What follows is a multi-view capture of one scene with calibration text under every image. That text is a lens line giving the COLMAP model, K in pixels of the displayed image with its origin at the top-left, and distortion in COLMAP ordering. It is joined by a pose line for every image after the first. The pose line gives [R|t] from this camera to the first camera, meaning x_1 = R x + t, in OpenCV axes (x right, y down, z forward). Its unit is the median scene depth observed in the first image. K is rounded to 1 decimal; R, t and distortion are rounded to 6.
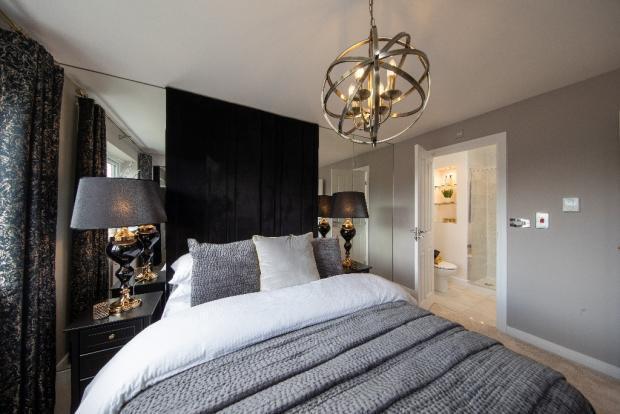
lens RADIAL K [[196.8, 0, 311.8], [0, 196.8, 209.2], [0, 0, 1]] dist [0.000018, 0.000046]
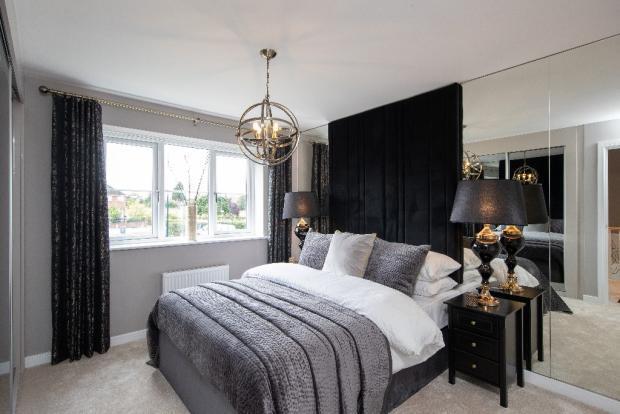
lens RADIAL K [[310.1, 0, 312.4], [0, 310.1, 208.7], [0, 0, 1]] dist [0.005647, 0.000403]
pose [[0.189317, 0.014839, -0.981804, 1.289248], [0.015339, 0.999719, 0.018067, -0.031619], [0.981796, -0.018480, 0.189037, 0.384244]]
